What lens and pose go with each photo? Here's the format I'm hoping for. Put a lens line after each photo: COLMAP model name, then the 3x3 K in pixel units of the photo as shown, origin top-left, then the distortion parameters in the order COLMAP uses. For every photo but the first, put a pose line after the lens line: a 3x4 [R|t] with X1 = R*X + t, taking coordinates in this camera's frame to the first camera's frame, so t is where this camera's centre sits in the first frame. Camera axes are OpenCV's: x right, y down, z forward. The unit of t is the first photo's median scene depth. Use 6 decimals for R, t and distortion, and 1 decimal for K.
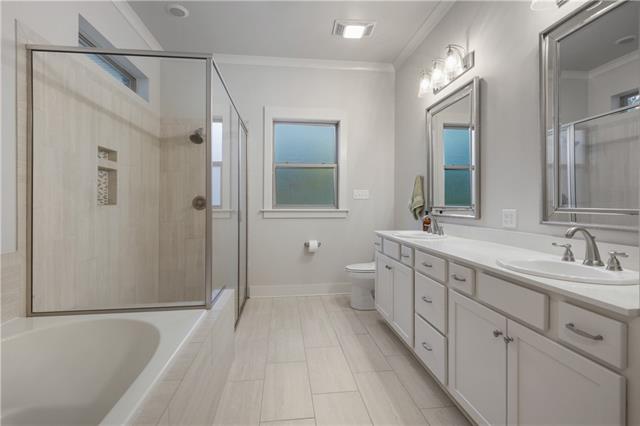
lens RADIAL K [[293.3, 0, 318.4], [0, 293.3, 200.1], [0, 0, 1]] dist [0.200496, -0.000011]
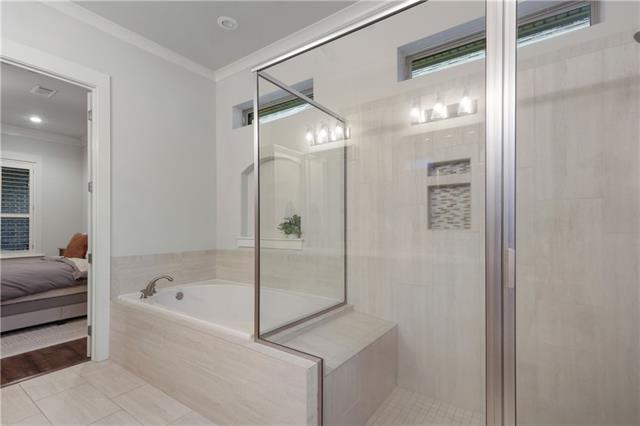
lens RADIAL K [[295.7, 0, 321.1], [0, 295.7, 225.2], [0, 0, 1]] dist [-0.000150, -0.000025]
pose [[-0.662571, -0.002435, -0.748995, 0.130147], [-0.000848, 0.999997, -0.002502, 0.007270], [0.748999, -0.001022, -0.662571, 1.265660]]
